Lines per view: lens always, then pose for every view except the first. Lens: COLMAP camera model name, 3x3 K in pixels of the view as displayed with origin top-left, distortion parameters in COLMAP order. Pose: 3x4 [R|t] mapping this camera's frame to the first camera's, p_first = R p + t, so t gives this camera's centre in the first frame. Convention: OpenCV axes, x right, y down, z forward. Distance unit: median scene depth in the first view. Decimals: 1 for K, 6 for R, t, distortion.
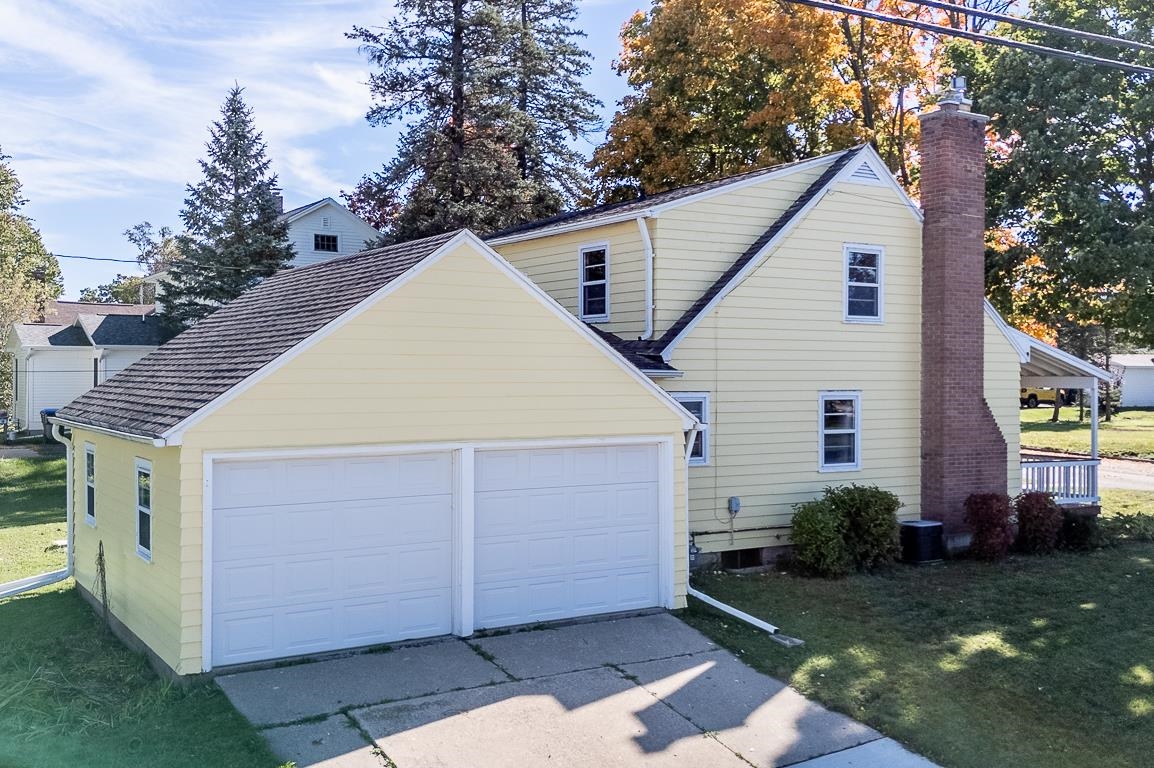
lens RADIAL K [[1146.3, 0, 598.3], [0, 1146.3, 372.7], [0, 0, 1]] dist [0.051082, 0.000000]
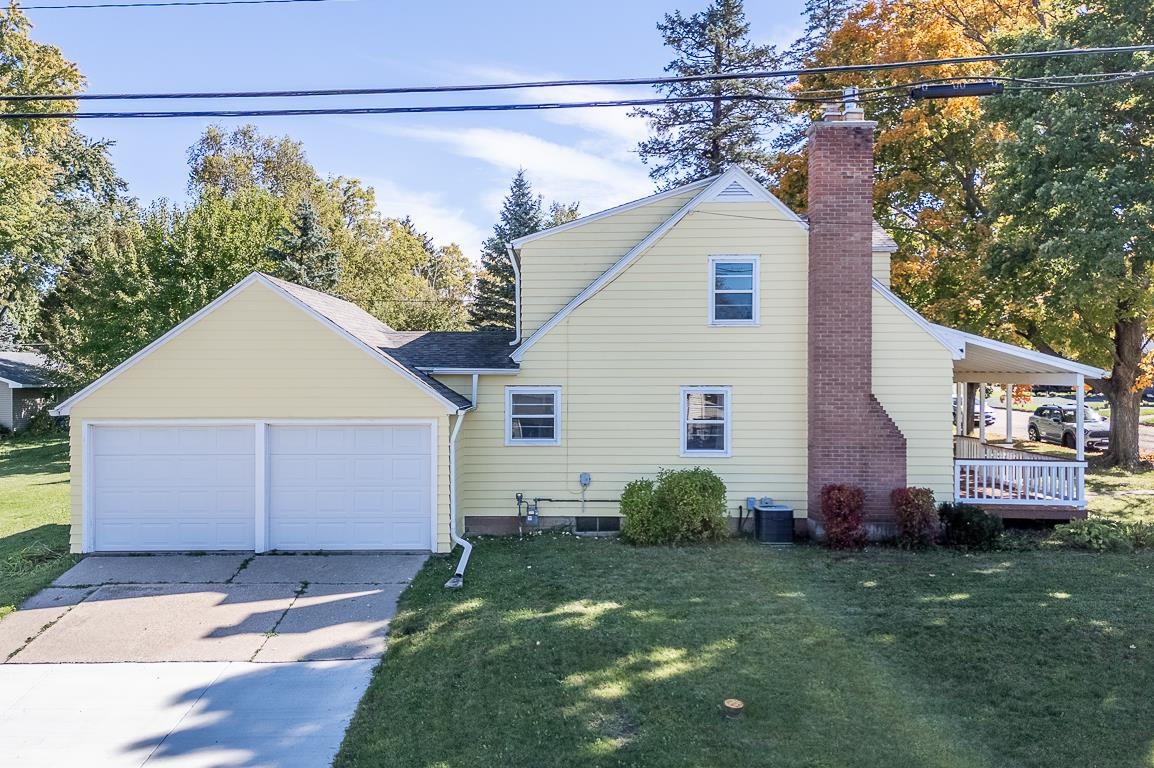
lens RADIAL K [[918.3, 0, 573.2], [0, 918.3, 387.1], [0, 0, 1]] dist [0.041452, -0.015681]
pose [[0.842070, 0.004567, -0.539348, 0.442679], [0.002847, 0.999913, 0.012911, 0.003342], [0.539360, -0.012407, 0.841984, 0.123208]]
